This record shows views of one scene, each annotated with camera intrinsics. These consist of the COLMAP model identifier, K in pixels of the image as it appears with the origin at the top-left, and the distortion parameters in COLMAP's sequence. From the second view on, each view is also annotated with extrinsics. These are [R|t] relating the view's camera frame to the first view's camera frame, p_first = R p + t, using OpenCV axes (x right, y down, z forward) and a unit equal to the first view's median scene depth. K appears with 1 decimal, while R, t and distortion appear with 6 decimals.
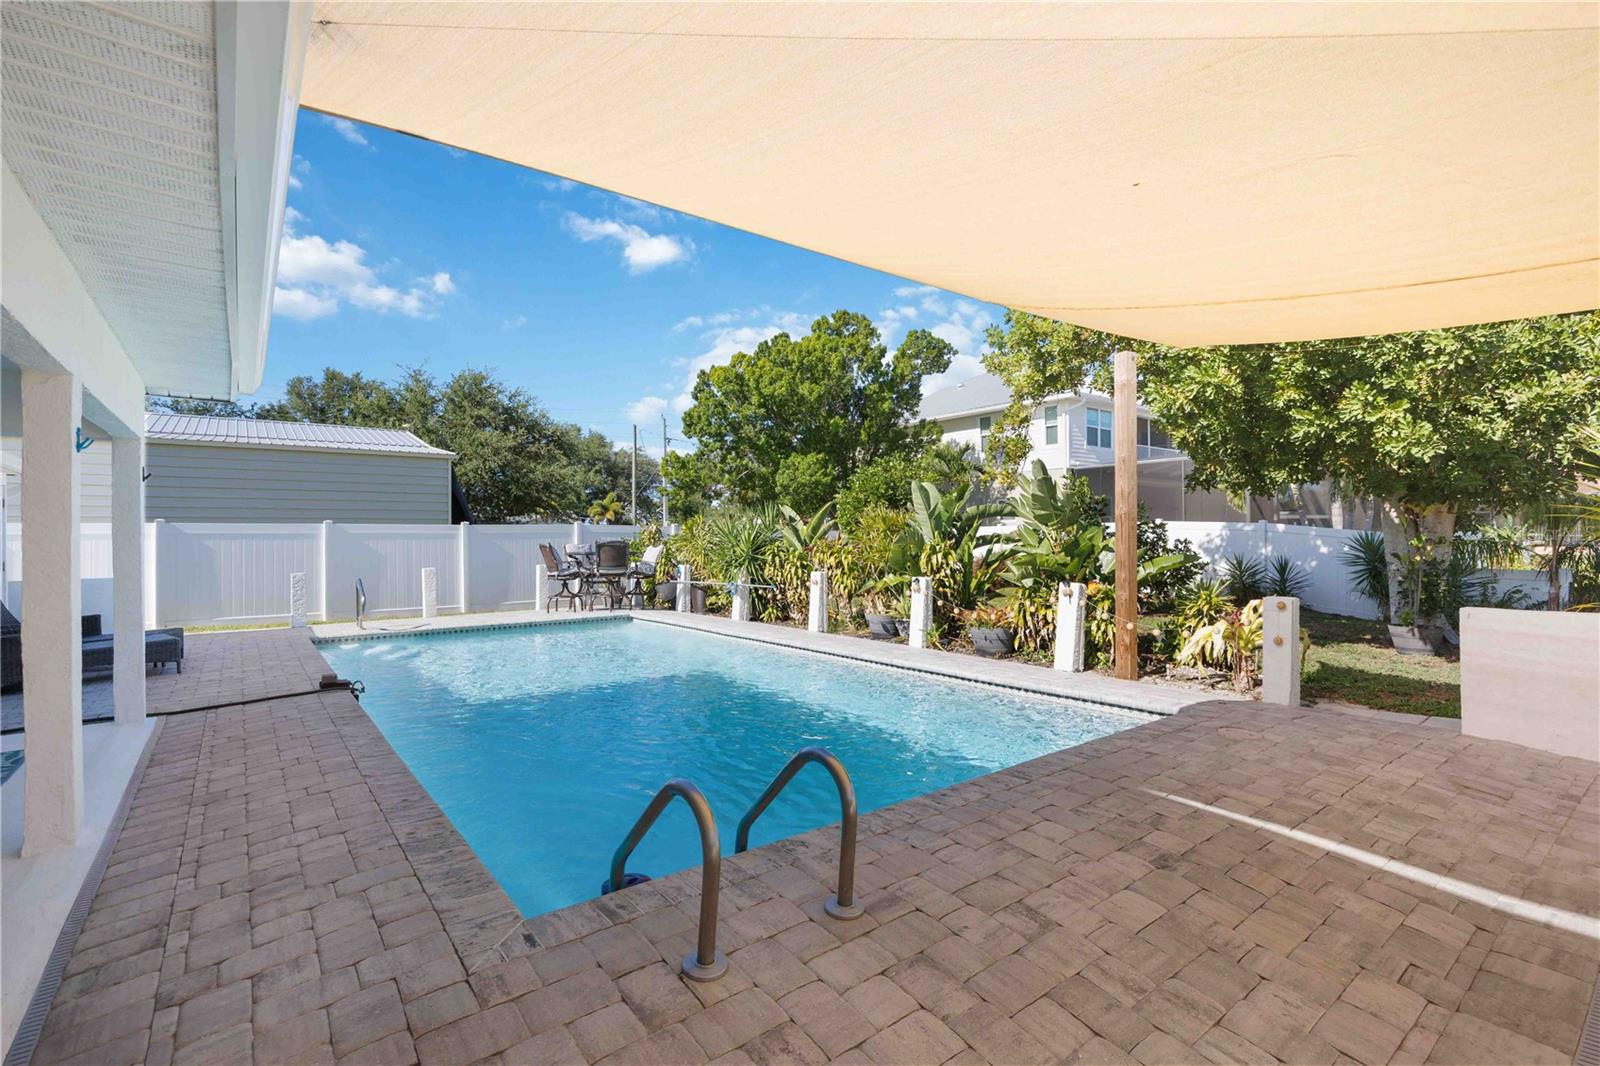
lens RADIAL K [[735.5, 0, 800.0], [0, 735.5, 533.0], [0, 0, 1]] dist [-0.002705, -0.000546]
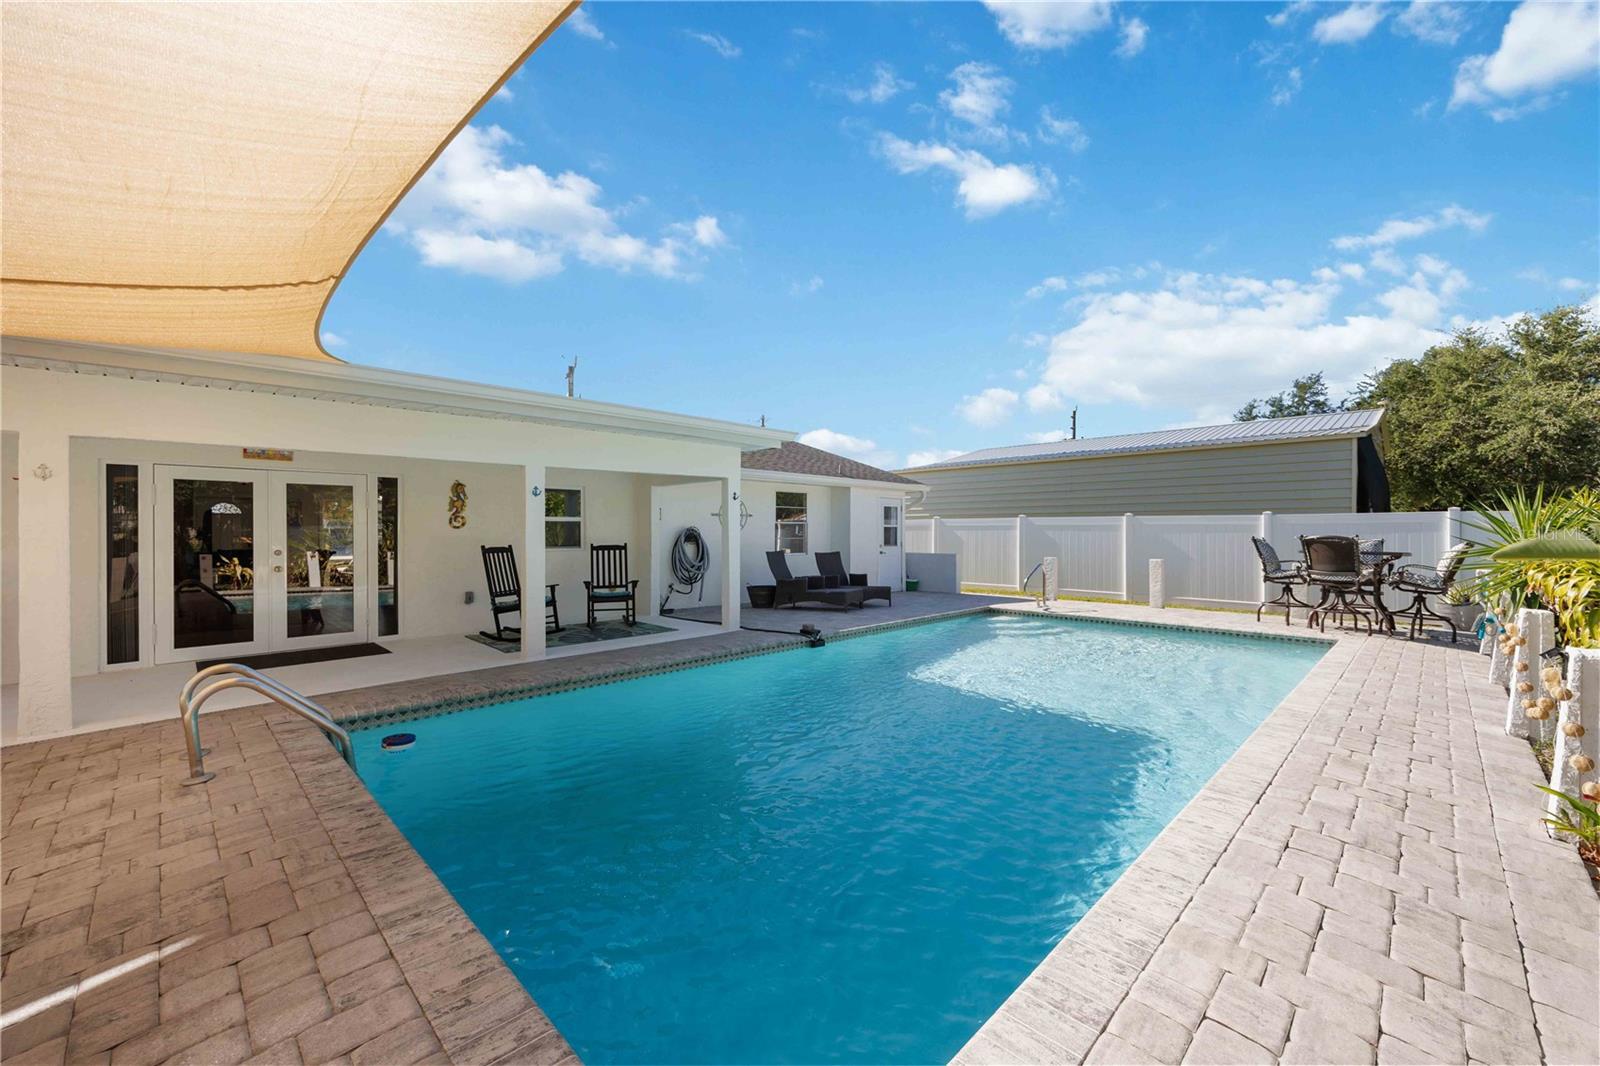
lens RADIAL K [[633.0, 0, 803.1], [0, 633.0, 535.5], [0, 0, 1]] dist [0.000687, 0.000049]
pose [[0.132722, 0.016452, -0.991017, 0.308138], [0.007402, 0.999818, 0.017589, -0.004965], [0.991126, -0.009670, 0.132576, 0.413659]]
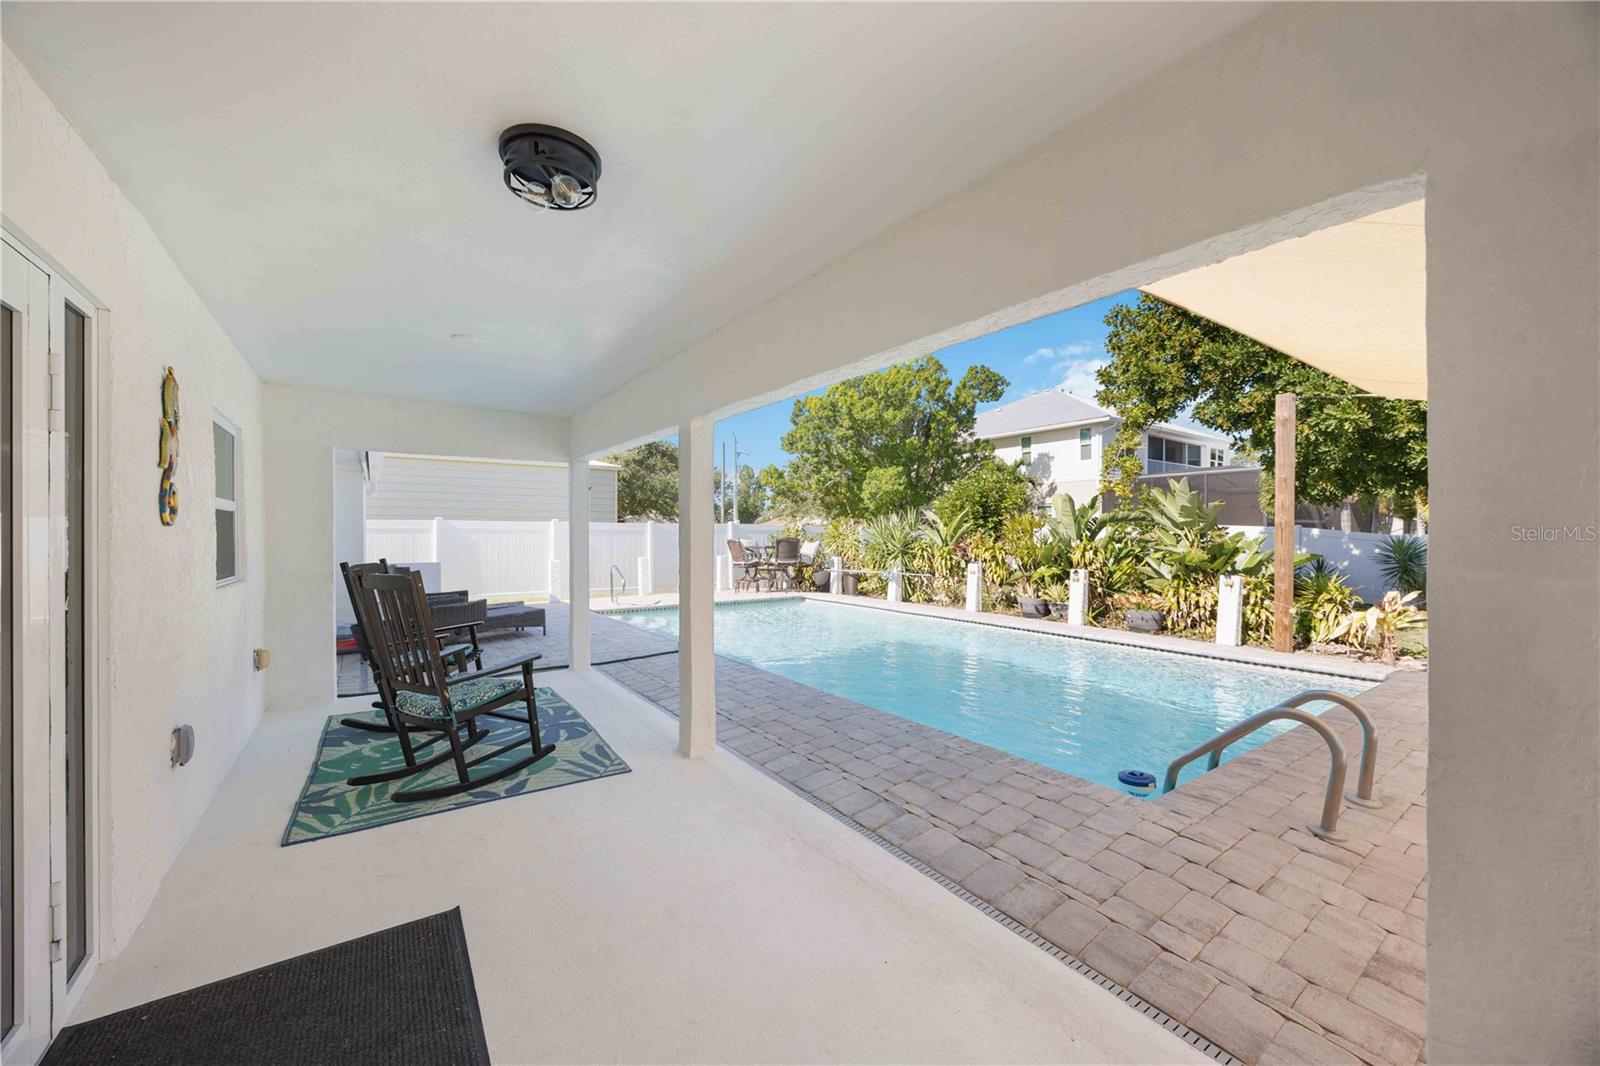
lens RADIAL K [[606.8, 0, 800.0], [0, 606.8, 533.0], [0, 0, 1]] dist [0.001421, -0.000022]
pose [[0.999050, 0.008886, -0.042663, -0.197266], [-0.008665, 0.999948, 0.005372, -0.002986], [0.042709, -0.004997, 0.999075, -0.047833]]
